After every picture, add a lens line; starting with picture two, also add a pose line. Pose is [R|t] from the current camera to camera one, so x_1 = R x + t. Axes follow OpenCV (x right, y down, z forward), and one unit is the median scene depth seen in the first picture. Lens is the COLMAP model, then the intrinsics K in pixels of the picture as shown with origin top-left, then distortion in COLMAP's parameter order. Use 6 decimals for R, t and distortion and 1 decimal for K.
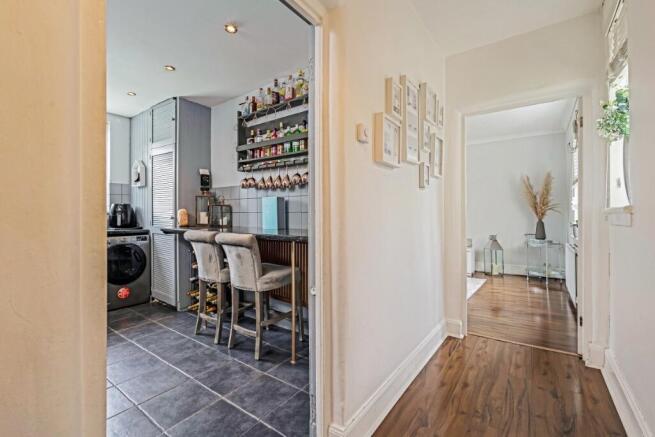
lens RADIAL K [[293.3, 0, 331.1], [0, 293.3, 214.9], [0, 0, 1]] dist [-0.003626, -0.000436]
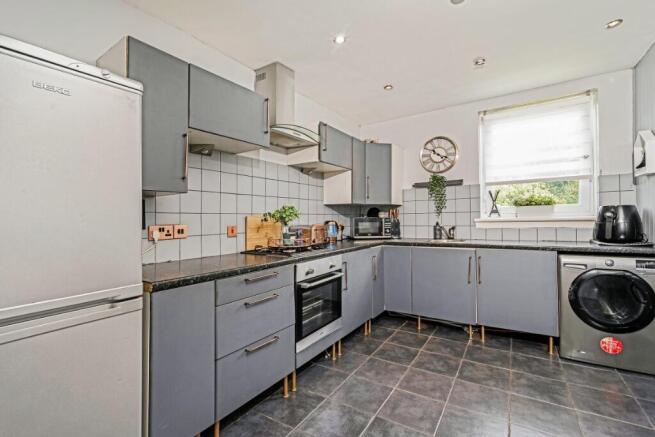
lens RADIAL K [[304.7, 0, 327.5], [0, 304.7, 218.5], [0, 0, 1]] dist [-0.002001, -0.000334]
pose [[0.070711, 0.003464, -0.997491, -0.099281], [0.016871, 0.999847, 0.004668, -0.026605], [0.997354, -0.017159, 0.070641, 0.368419]]
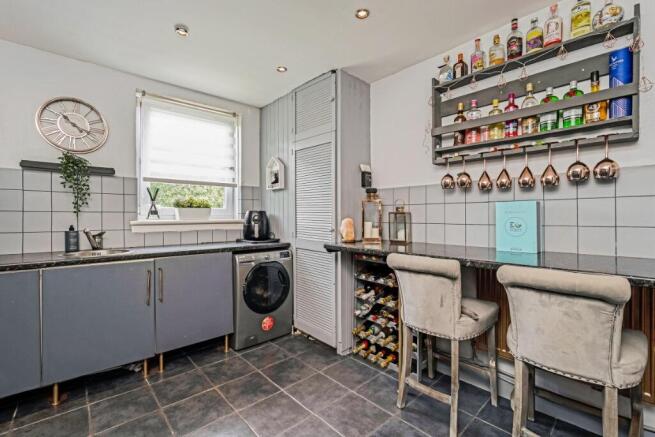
lens RADIAL K [[293.3, 0, 331.1], [0, 293.3, 214.9], [0, 0, 1]] dist [-0.003626, -0.000436]
pose [[0.982527, -0.000249, -0.186118, -0.423649], [-0.001236, 0.999968, -0.007864, -0.023285], [0.186114, 0.007957, 0.982496, 0.271995]]
